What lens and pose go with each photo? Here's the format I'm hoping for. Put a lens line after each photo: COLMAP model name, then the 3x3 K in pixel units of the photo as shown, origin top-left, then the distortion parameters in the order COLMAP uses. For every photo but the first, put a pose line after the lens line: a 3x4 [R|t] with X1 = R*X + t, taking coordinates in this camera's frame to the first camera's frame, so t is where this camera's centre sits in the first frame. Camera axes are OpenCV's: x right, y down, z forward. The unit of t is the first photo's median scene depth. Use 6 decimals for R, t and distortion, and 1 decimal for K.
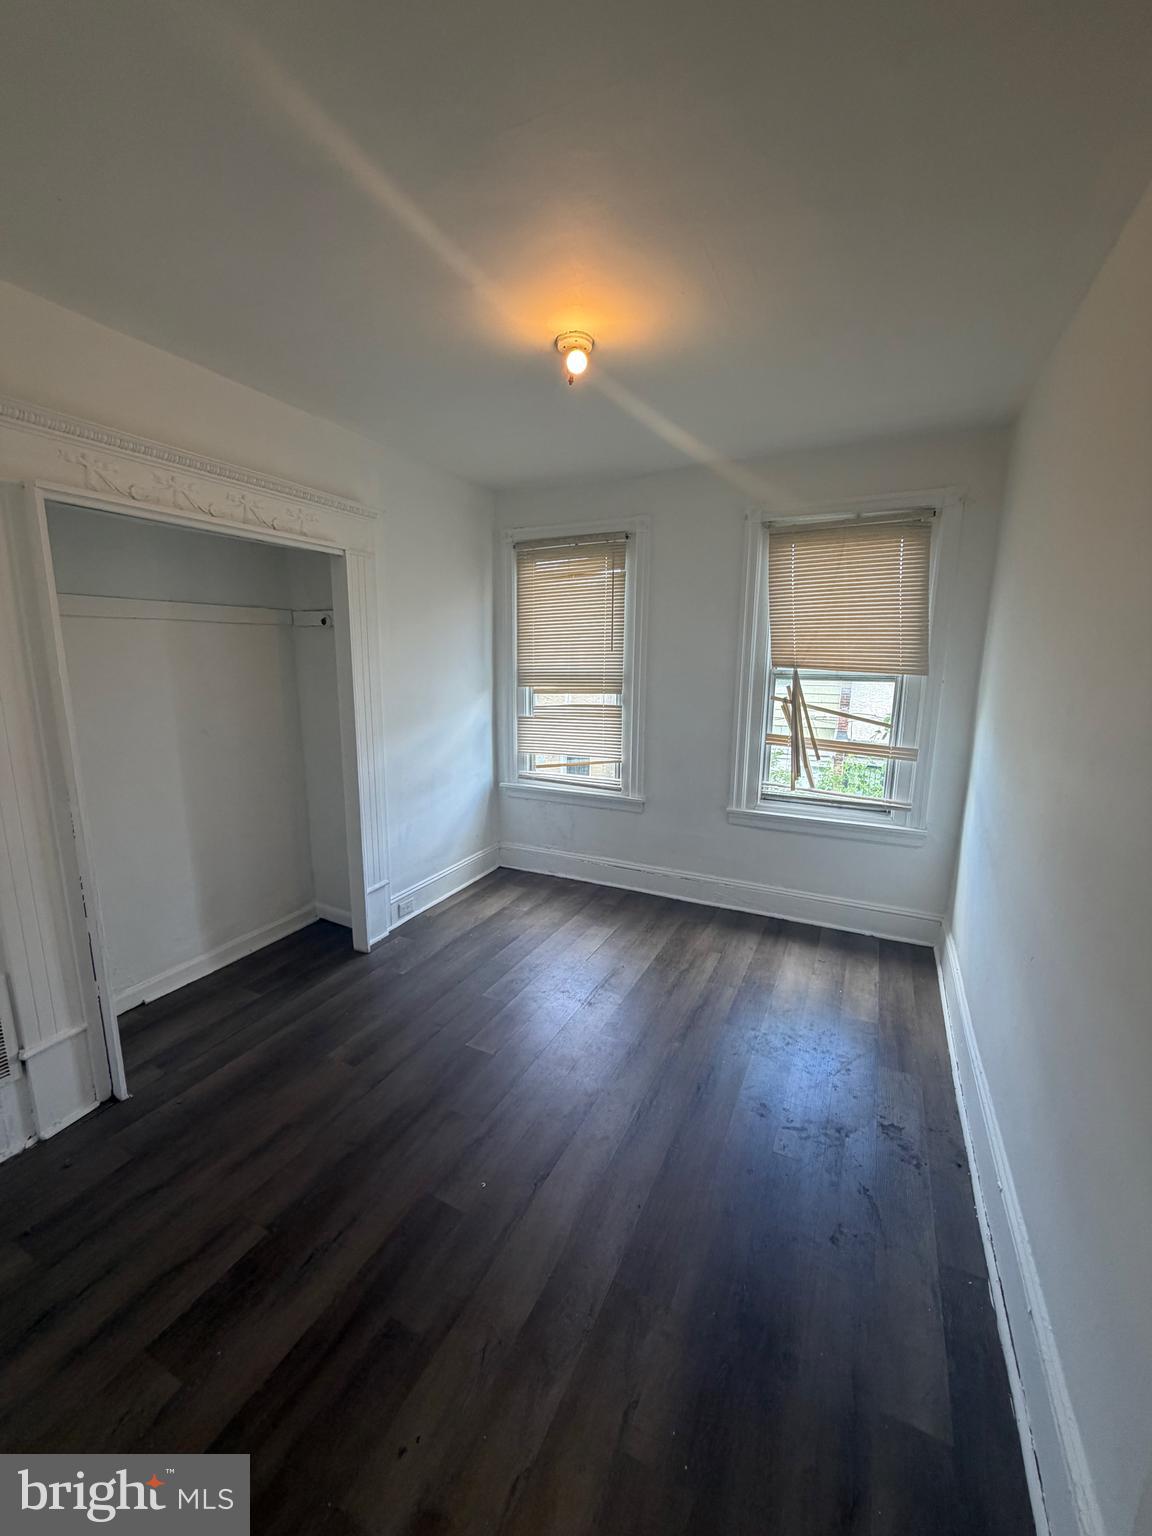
lens RADIAL K [[606.9, 0, 573.7], [0, 606.9, 768.1], [0, 0, 1]] dist [-0.000759, 0.000782]
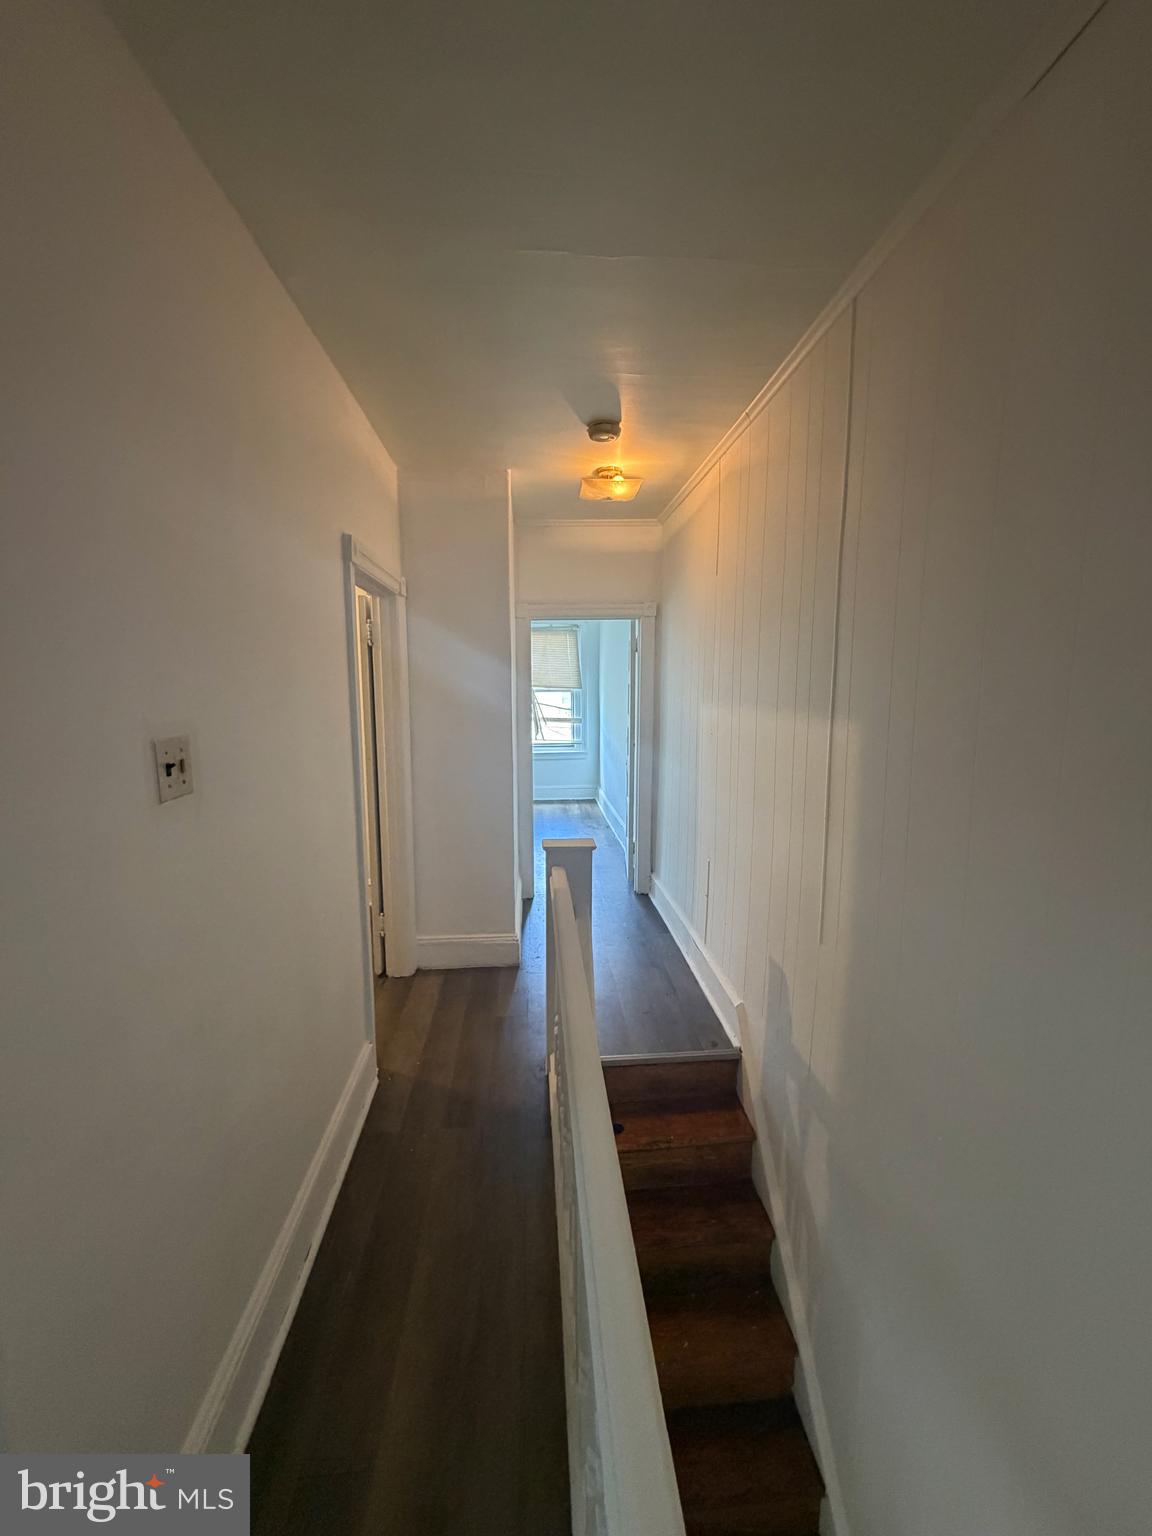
lens RADIAL K [[606.9, 0, 578.4], [0, 606.9, 763.9], [0, 0, 1]] dist [-0.000759, 0.000782]
pose [[0.861685, -0.087822, 0.499787, -0.702928], [0.108620, 0.994003, -0.012607, 0.182305], [-0.495682, 0.065150, 0.866057, -1.137252]]
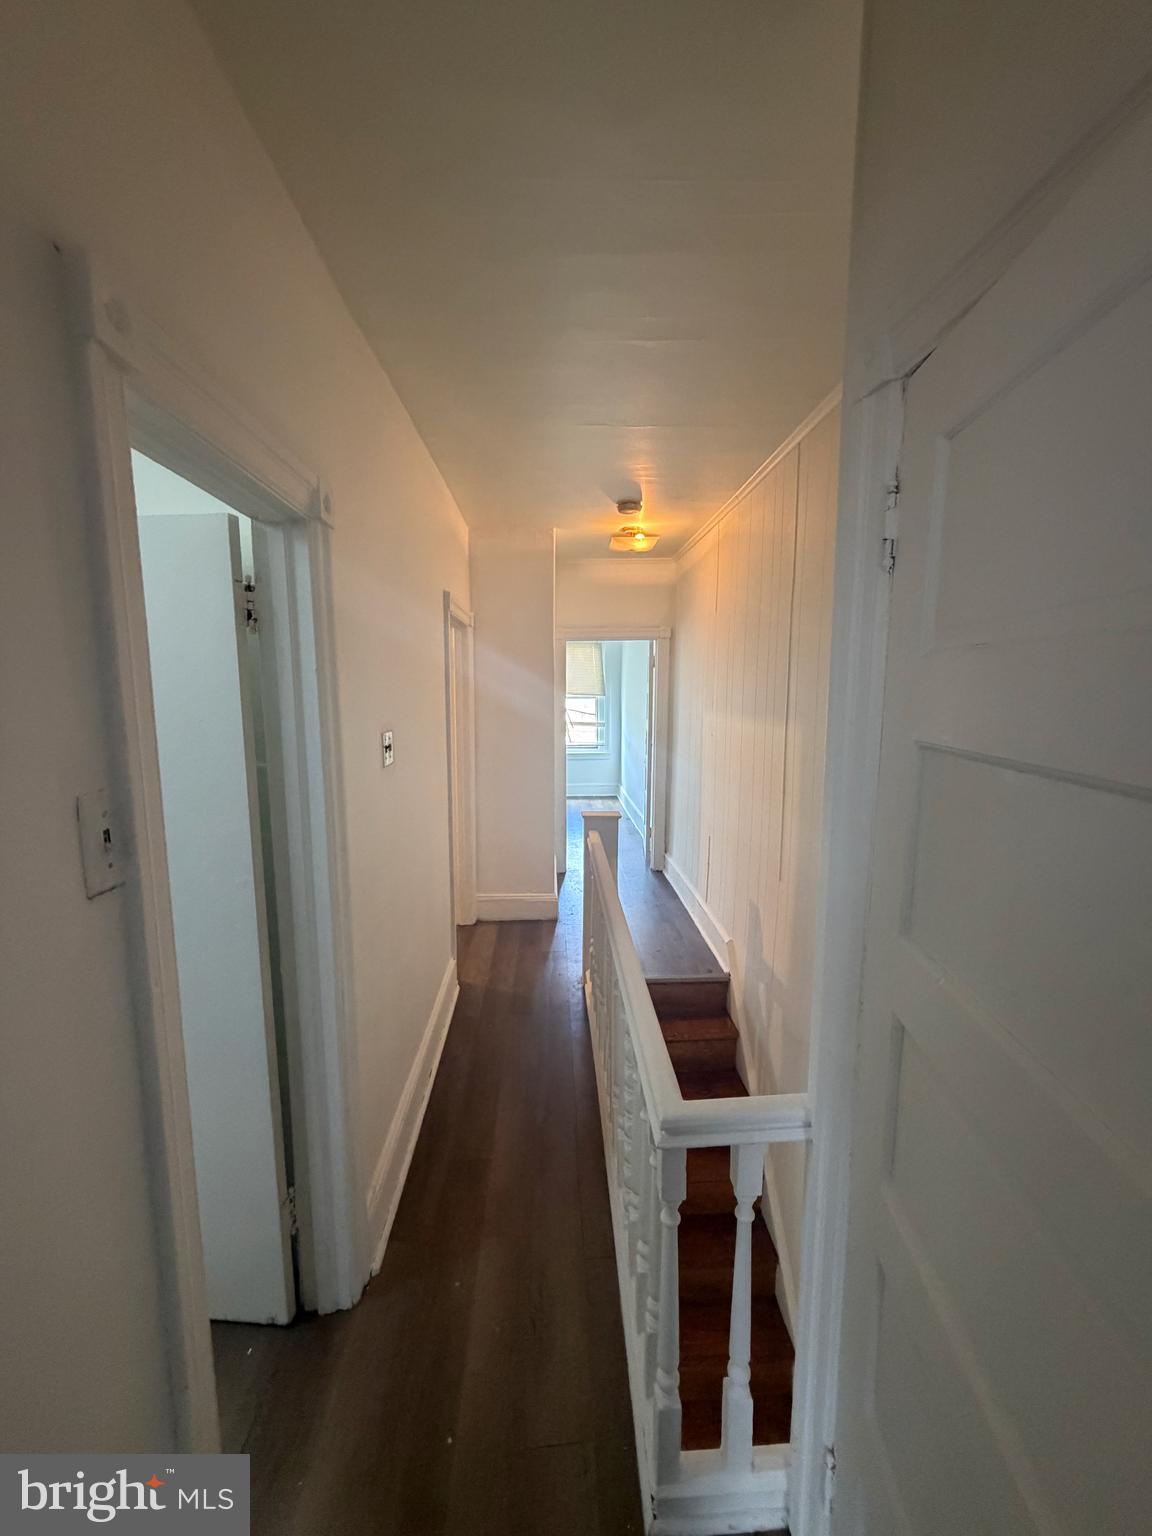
lens RADIAL K [[606.9, 0, 572.9], [0, 606.9, 768.6], [0, 0, 1]] dist [-0.000759, 0.000782]
pose [[0.882040, -0.081244, 0.464116, -0.857691], [0.100264, 0.994826, -0.016403, 0.205145], [-0.460382, 0.061002, 0.885622, -1.364119]]
